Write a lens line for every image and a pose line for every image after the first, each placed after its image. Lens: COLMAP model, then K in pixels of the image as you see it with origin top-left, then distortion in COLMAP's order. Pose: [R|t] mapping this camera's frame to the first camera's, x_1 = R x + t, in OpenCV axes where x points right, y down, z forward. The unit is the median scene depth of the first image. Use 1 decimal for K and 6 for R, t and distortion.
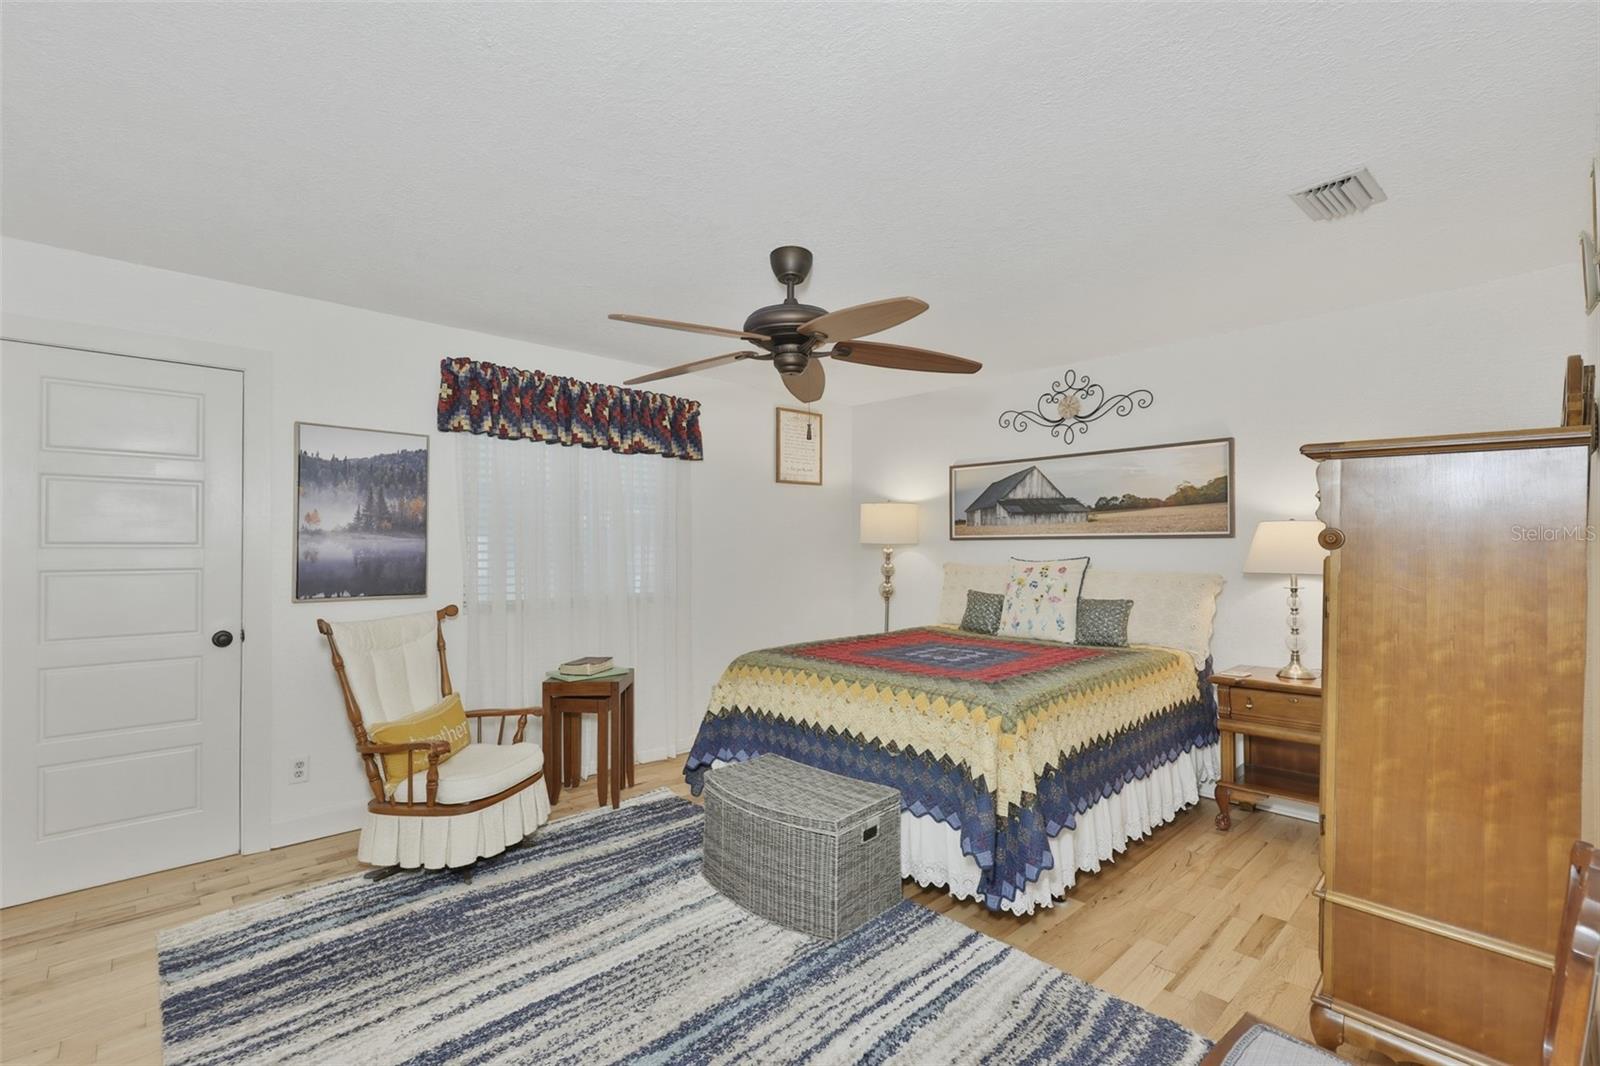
lens RADIAL K [[697.4, 0, 784.3], [0, 697.4, 544.8], [0, 0, 1]] dist [-0.005001, 0.000810]
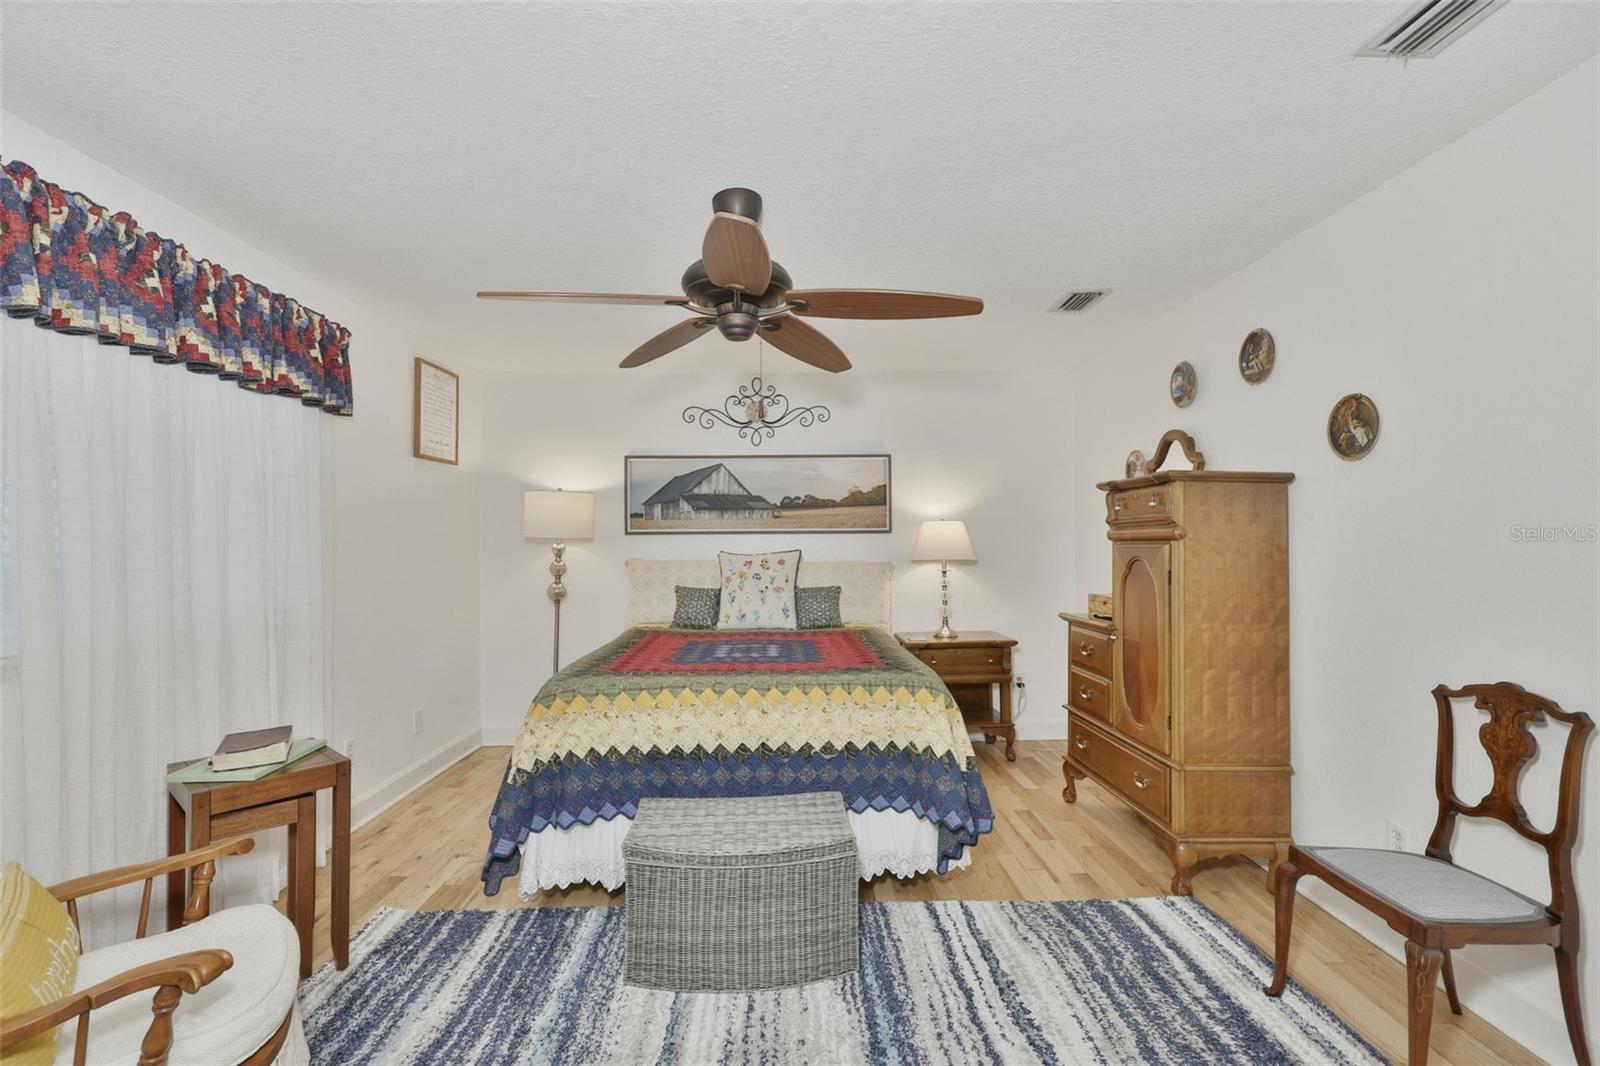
lens RADIAL K [[697.4, 0, 801.5], [0, 697.4, 526.8], [0, 0, 1]] dist [-0.005001, 0.000810]
pose [[0.666702, 0.011888, 0.745230, -0.402939], [0.003041, 0.999821, -0.018669, 0.001632], [-0.745318, 0.014713, 0.666546, 0.263400]]
